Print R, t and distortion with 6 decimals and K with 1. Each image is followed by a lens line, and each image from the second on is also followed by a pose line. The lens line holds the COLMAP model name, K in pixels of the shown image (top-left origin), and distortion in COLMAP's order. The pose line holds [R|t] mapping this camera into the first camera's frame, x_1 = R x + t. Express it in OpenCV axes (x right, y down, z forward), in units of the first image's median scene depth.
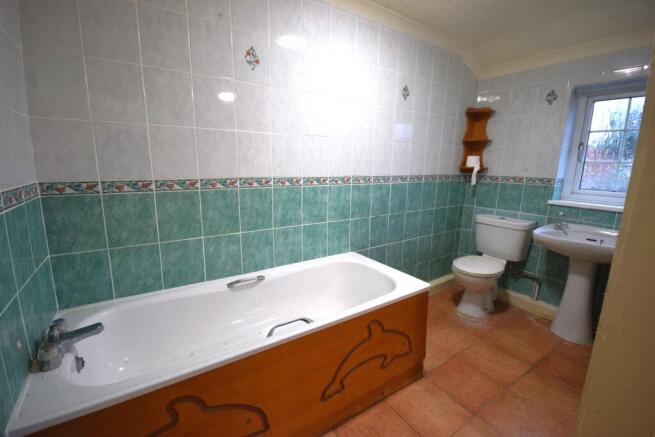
lens RADIAL K [[284.7, 0, 331.7], [0, 284.7, 216.5], [0, 0, 1]] dist [0.015928, -0.002917]
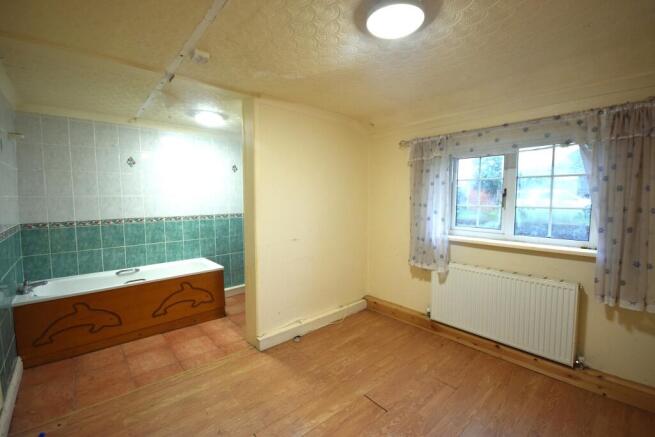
lens RADIAL K [[284.7, 0, 324.7], [0, 284.7, 218.3], [0, 0, 1]] dist [0.015928, -0.002917]
pose [[0.993545, -0.037103, 0.107195, 0.871873], [0.049241, 0.992385, -0.112901, 0.161947], [-0.102189, 0.117450, 0.987807, -1.148578]]
